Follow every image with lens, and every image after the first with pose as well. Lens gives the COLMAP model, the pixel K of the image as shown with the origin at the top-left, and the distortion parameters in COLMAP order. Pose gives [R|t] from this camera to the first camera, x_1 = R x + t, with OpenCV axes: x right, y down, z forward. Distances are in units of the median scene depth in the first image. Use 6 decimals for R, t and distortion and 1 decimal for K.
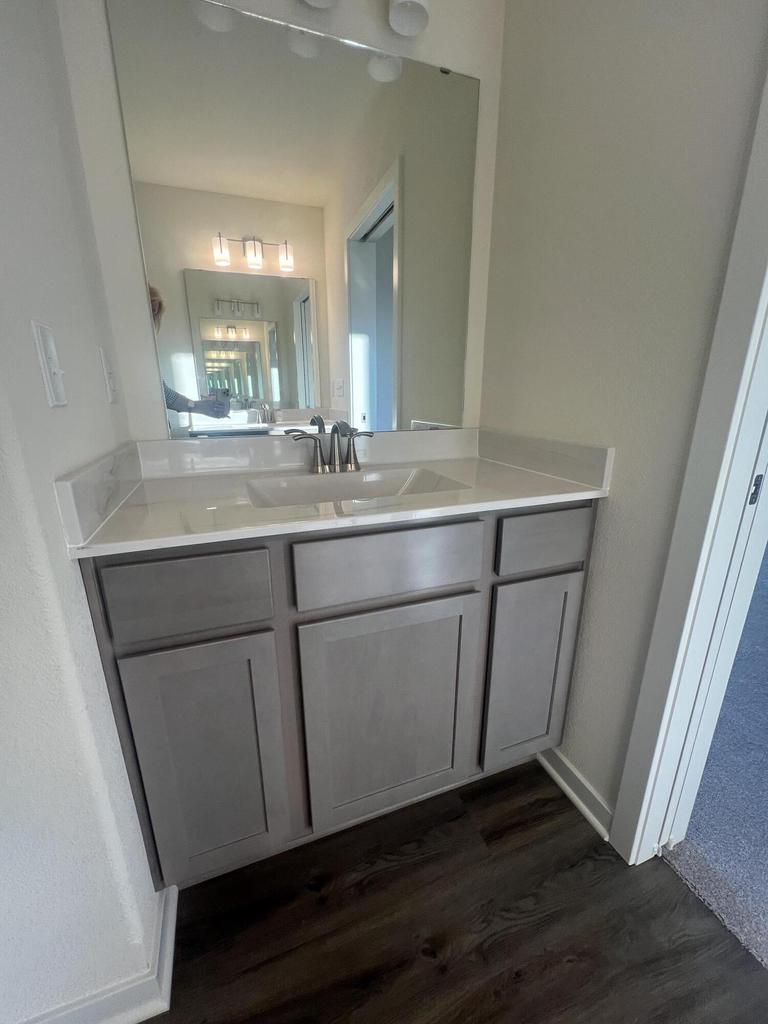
lens RADIAL K [[411.8, 0, 381.9], [0, 411.8, 511.0], [0, 0, 1]] dist [-0.000306, 0.000040]
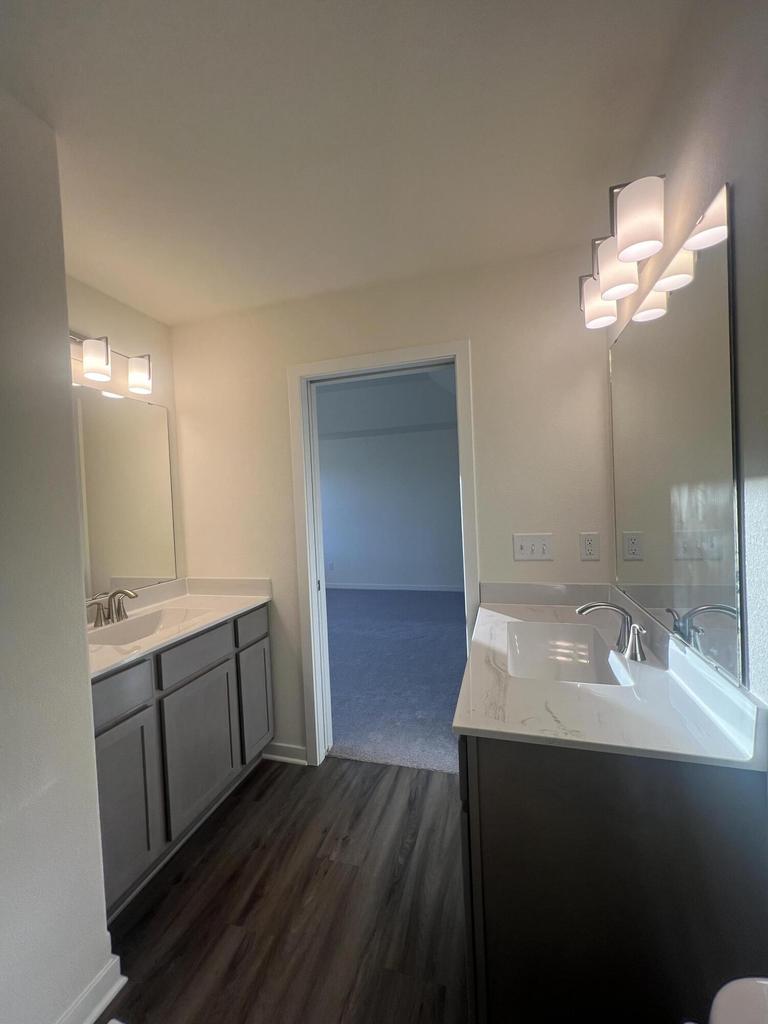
lens RADIAL K [[409.2, 0, 382.4], [0, 409.2, 511.4], [0, 0, 1]] dist [-0.003981, 0.000889]
pose [[0.600271, -0.040175, 0.798787, -0.875118], [0.264901, 0.952353, -0.151169, 0.005877], [-0.754653, 0.302342, 0.582312, -0.927941]]
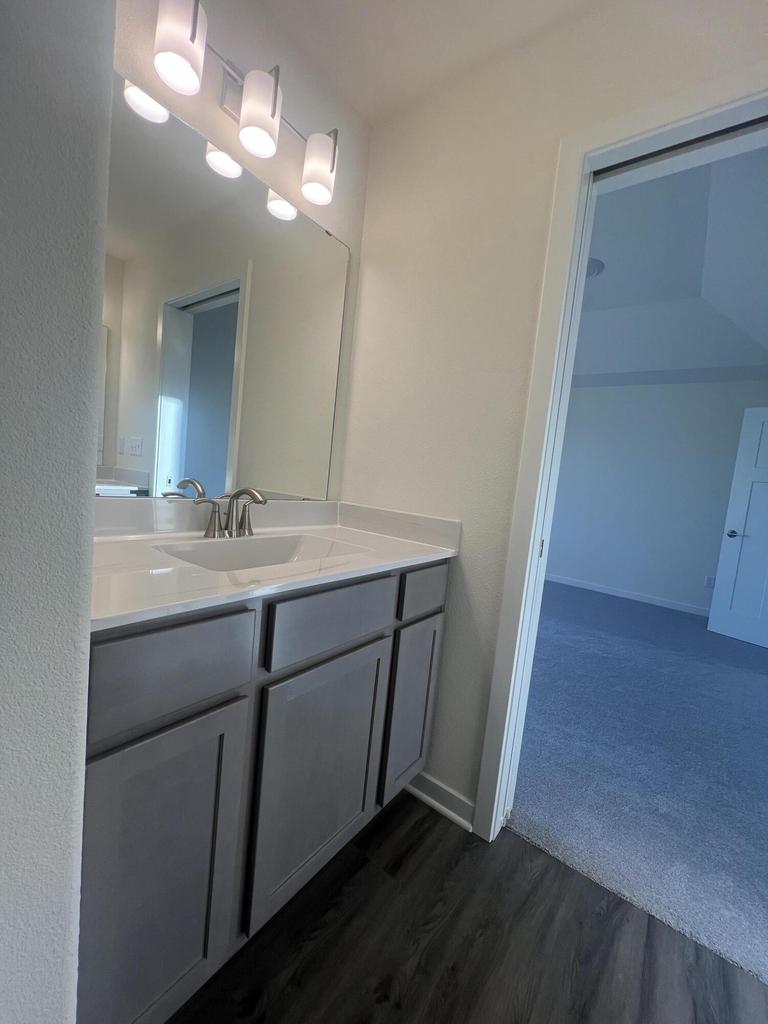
lens RADIAL K [[409.2, 0, 385.4], [0, 409.2, 510.6], [0, 0, 1]] dist [-0.003981, 0.000889]
pose [[0.835187, 0.043639, 0.548231, -0.432135], [0.050474, 0.986558, -0.155424, 0.018216], [-0.547644, 0.157479, 0.821758, -0.035547]]
